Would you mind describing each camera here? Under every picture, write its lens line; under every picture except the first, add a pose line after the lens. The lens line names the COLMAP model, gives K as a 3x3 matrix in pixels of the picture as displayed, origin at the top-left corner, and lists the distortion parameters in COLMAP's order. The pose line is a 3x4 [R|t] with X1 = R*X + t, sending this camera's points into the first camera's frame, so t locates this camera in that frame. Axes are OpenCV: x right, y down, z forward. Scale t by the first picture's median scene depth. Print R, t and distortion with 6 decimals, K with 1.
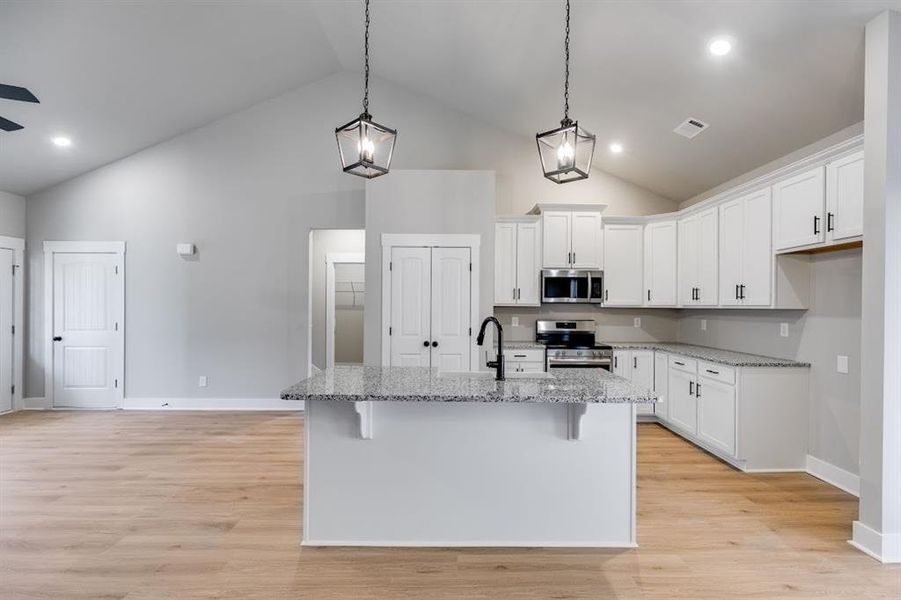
lens RADIAL K [[400.6, 0, 458.8], [0, 400.6, 305.9], [0, 0, 1]] dist [0.000407, 0.000082]
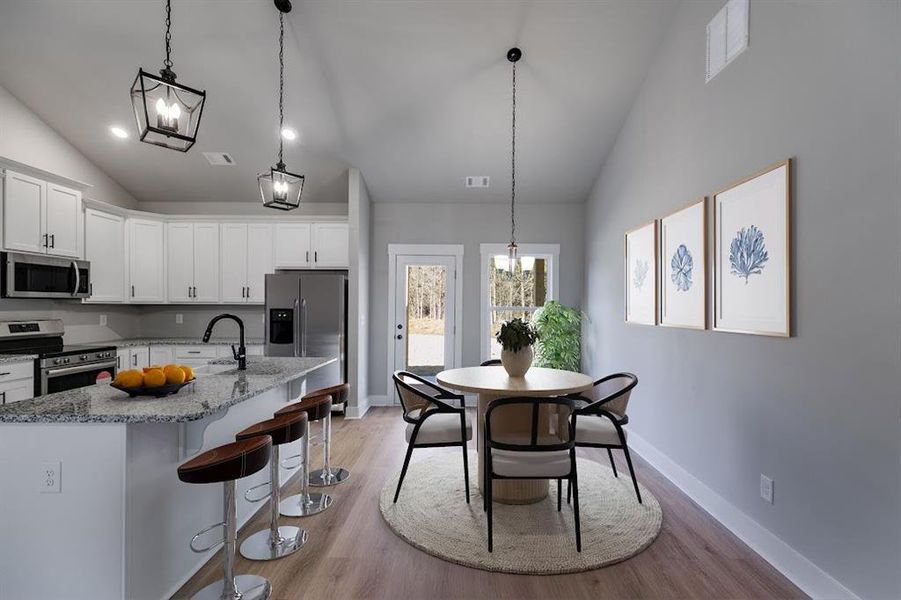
lens RADIAL K [[406.3, 0, 459.1], [0, 406.3, 307.7], [0, 0, 1]] dist [0.002445, 0.000766]
pose [[0.012502, -0.013806, 0.999827, -0.541871], [-0.004983, 0.999891, 0.013870, -0.004190], [-0.999909, -0.005156, 0.012432, 0.196937]]
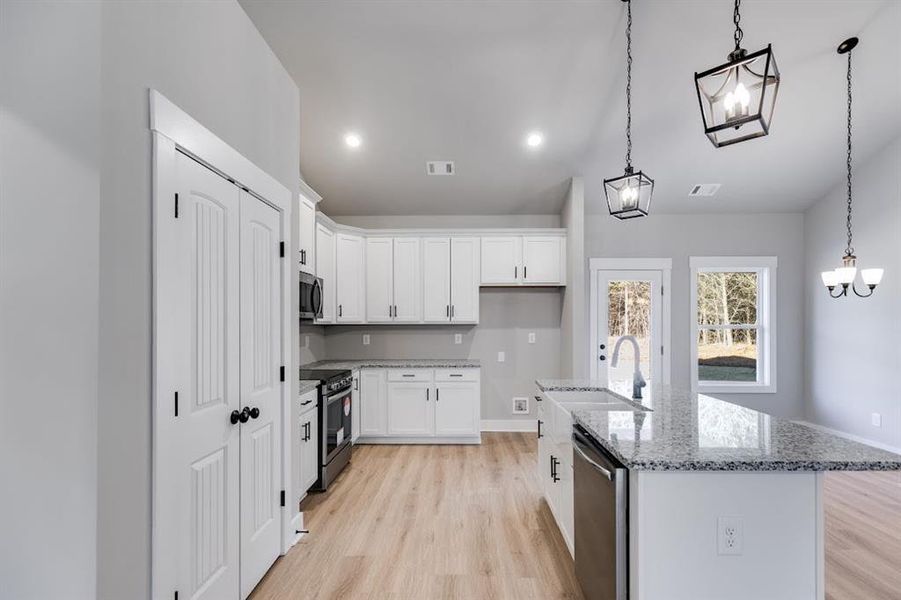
lens RADIAL K [[414.4, 0, 456.5], [0, 414.4, 321.8], [0, 0, 1]] dist [0.004535, 0.000710]
pose [[0.025934, -0.005407, 0.999649, -0.495738], [0.002308, 0.999983, 0.005348, -0.005956], [-0.999661, 0.002168, 0.025946, 0.745733]]
